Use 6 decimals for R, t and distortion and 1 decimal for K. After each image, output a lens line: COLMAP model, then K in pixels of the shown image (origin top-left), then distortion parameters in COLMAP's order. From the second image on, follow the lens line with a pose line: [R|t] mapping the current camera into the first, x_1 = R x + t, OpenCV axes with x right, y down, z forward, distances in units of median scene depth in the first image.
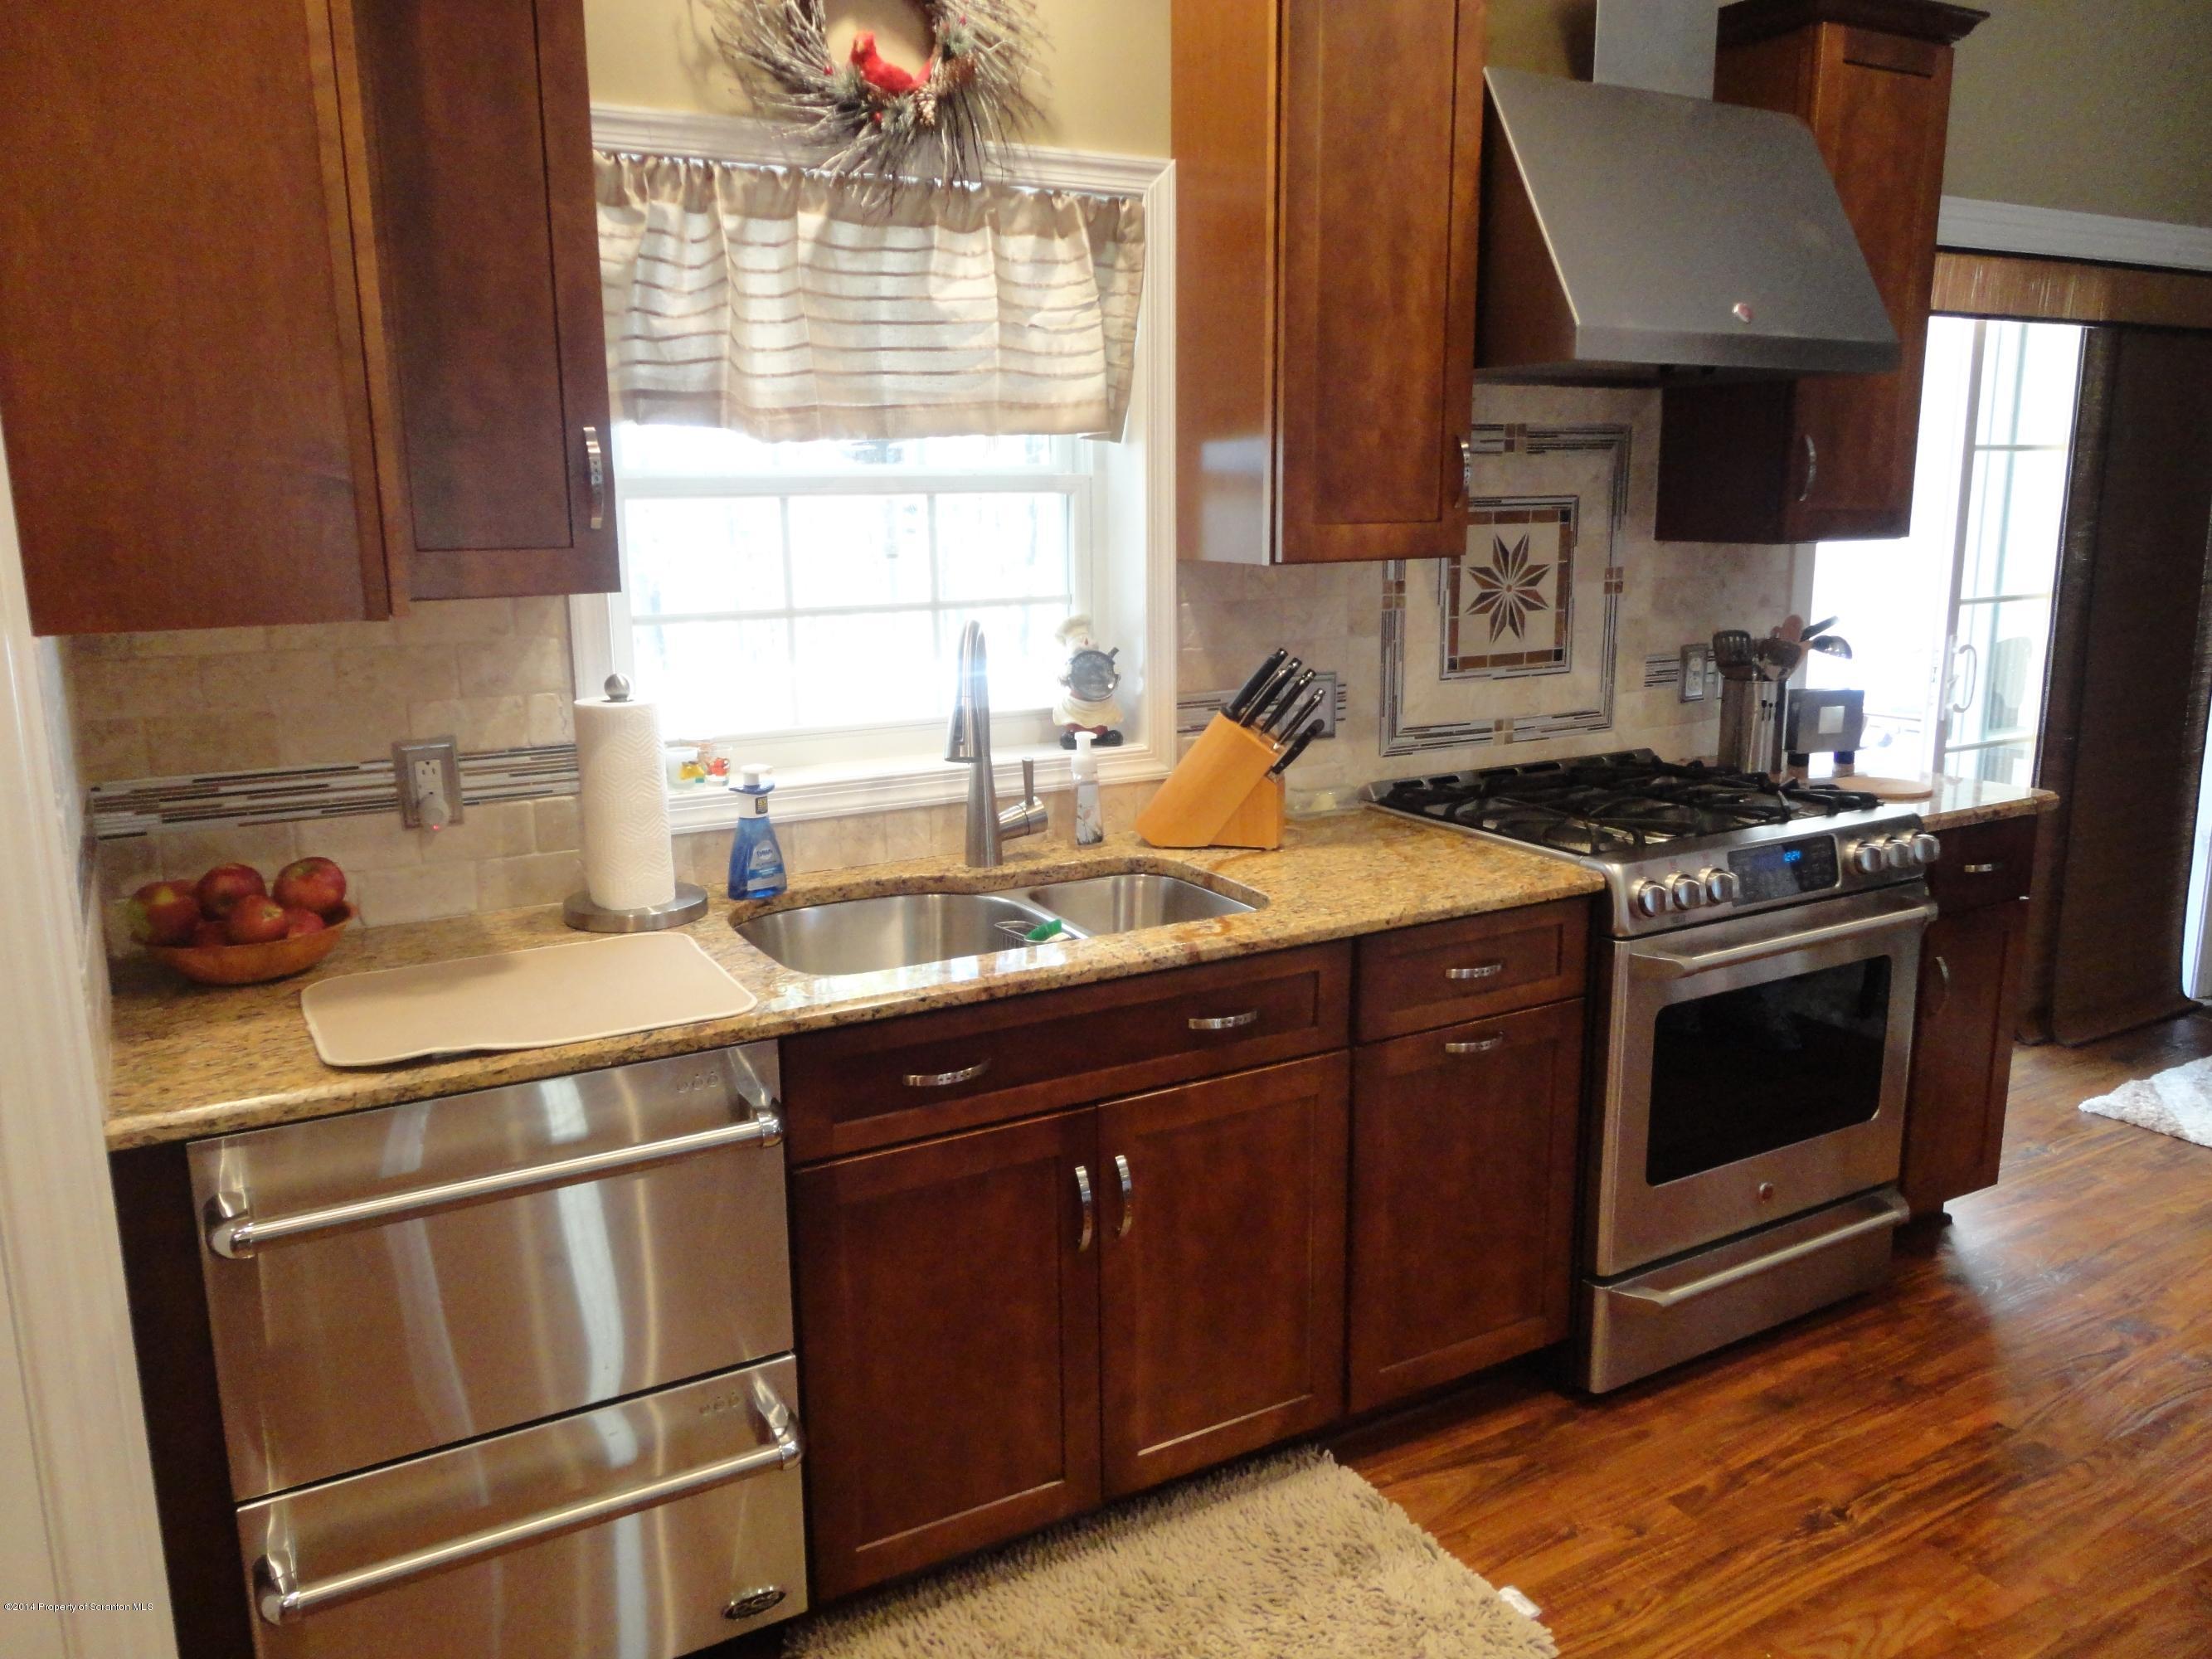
lens RADIAL K [[1630.7, 0, 1102.4], [0, 1630.7, 822.6], [0, 0, 1]] dist [-0.003860, 0.009070]
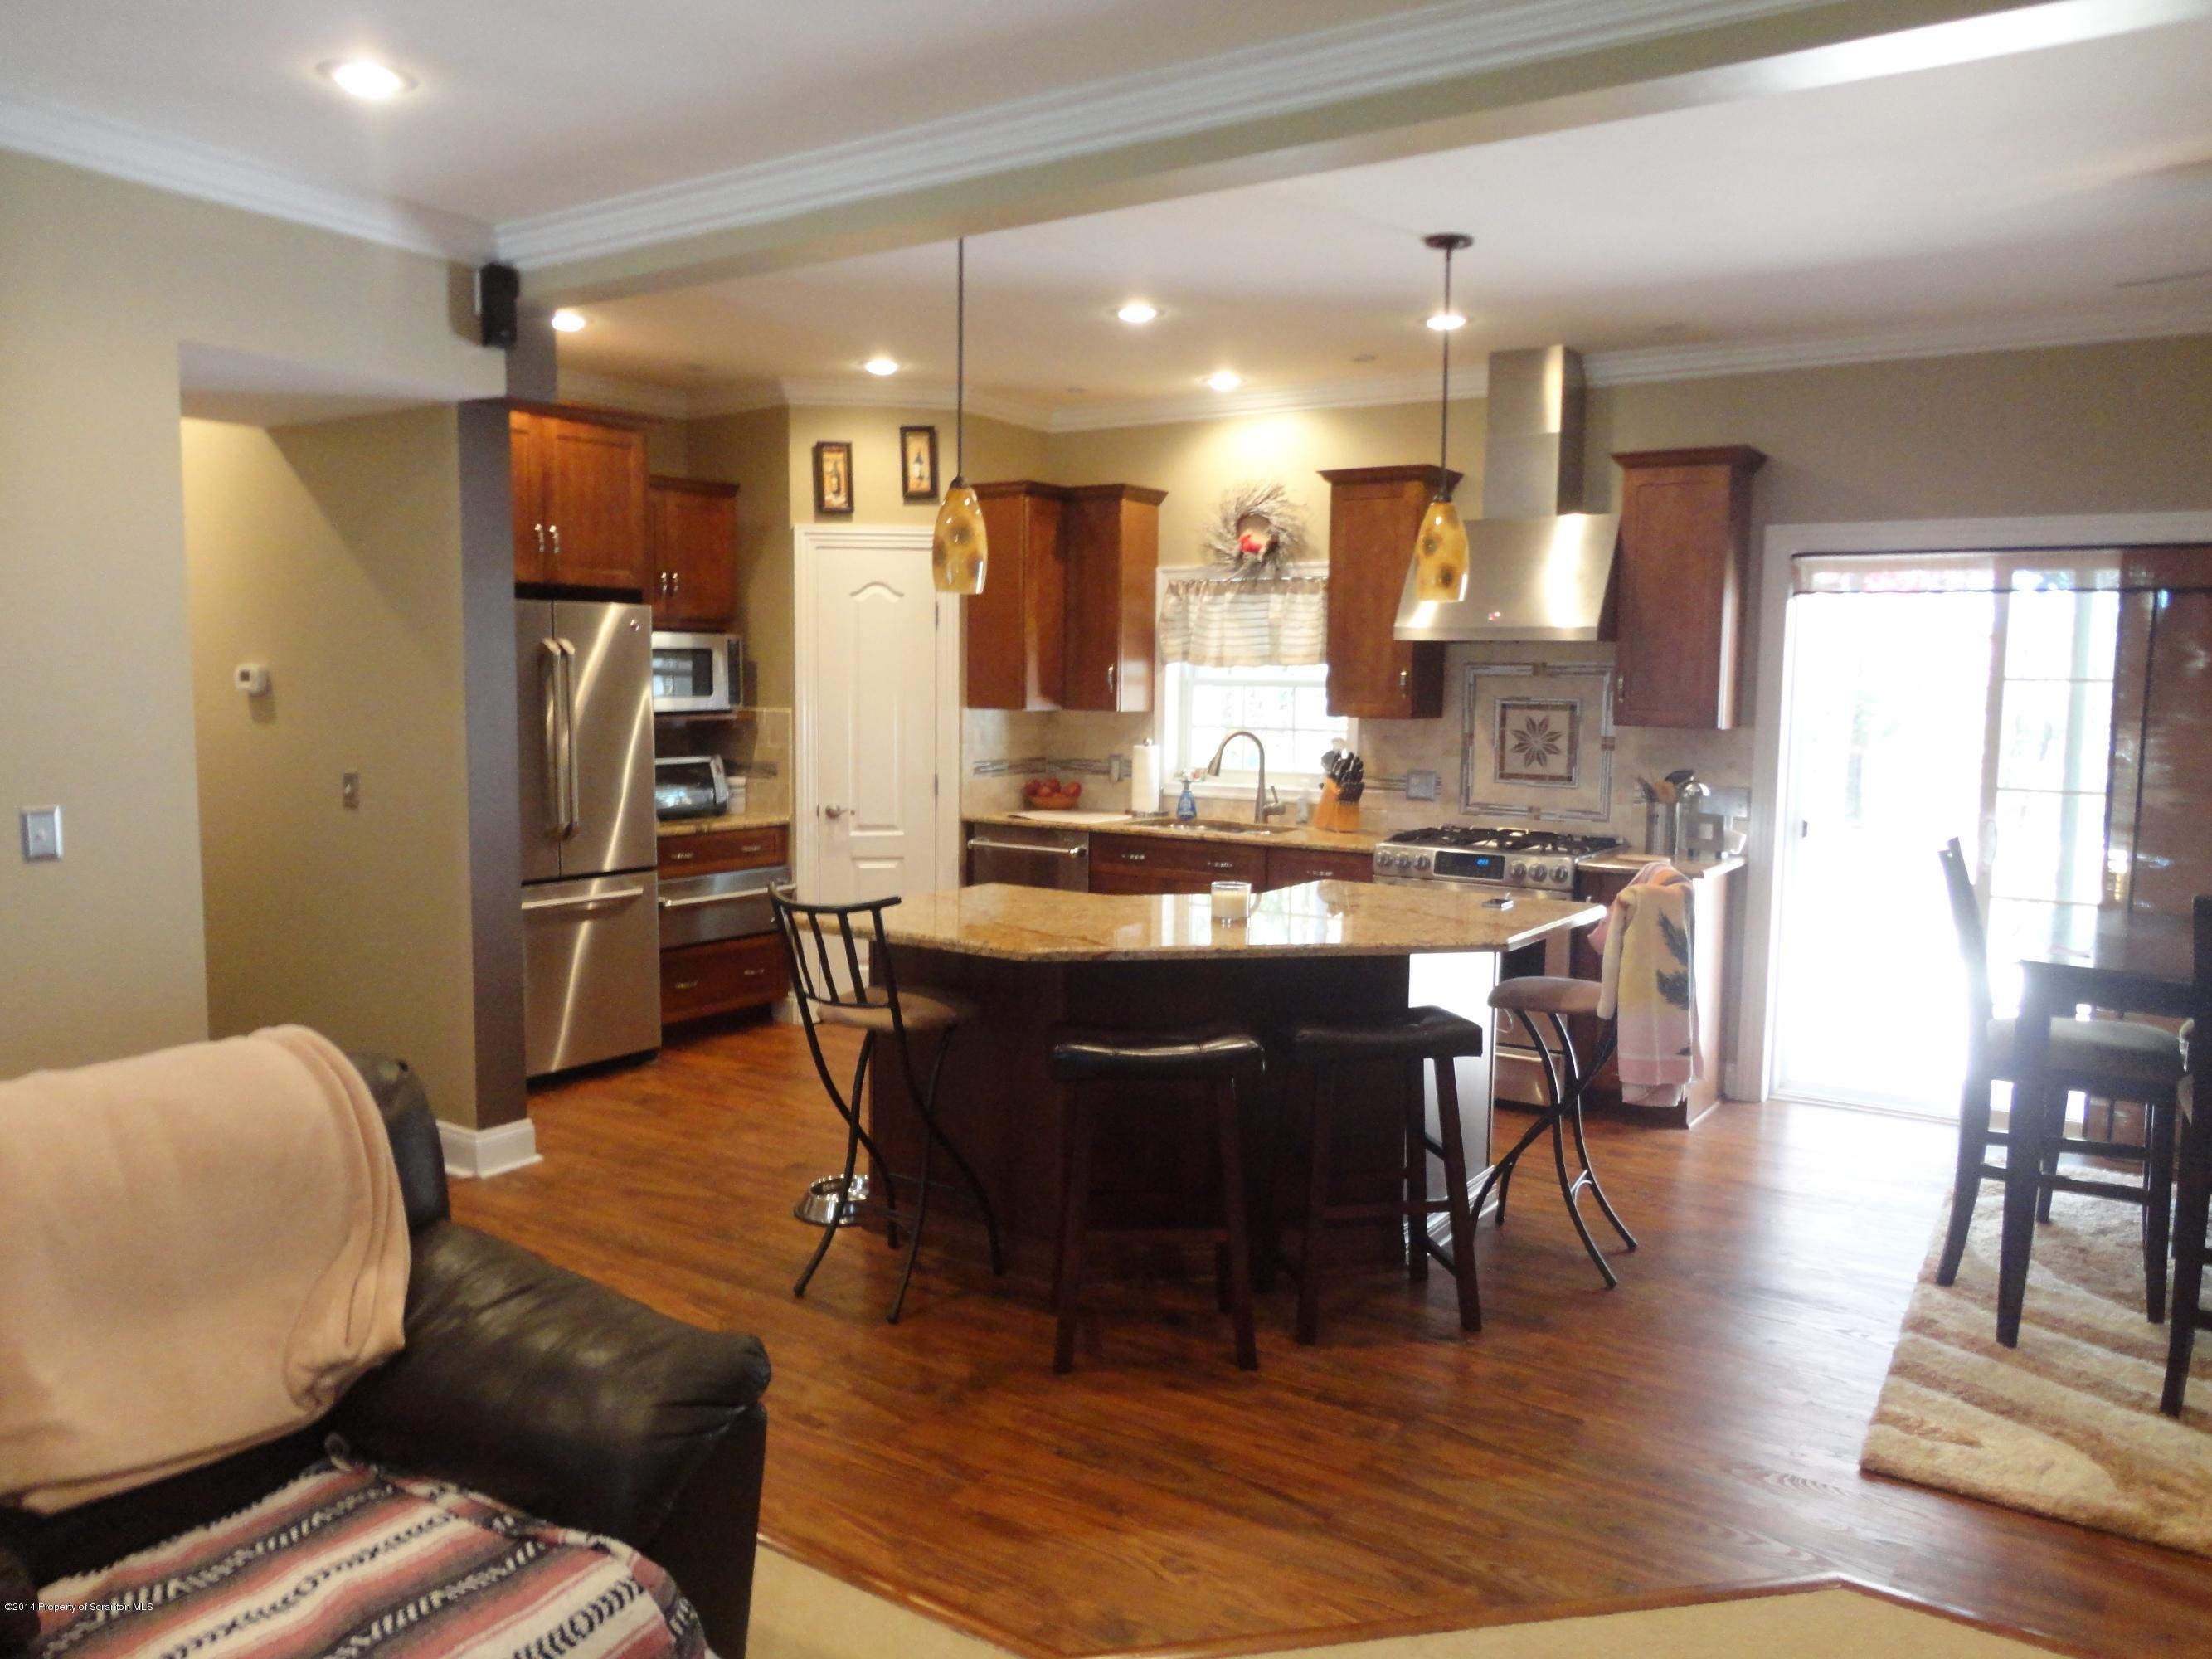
lens RADIAL K [[1630.7, 0, 1114.3], [0, 1630.7, 819.8], [0, 0, 1]] dist [-0.003860, 0.009070]
pose [[0.450178, 0.097062, -0.887648, 1.837208], [-0.205402, 0.978673, 0.002844, 0.053428], [0.868993, 0.181045, 0.460514, -0.374233]]
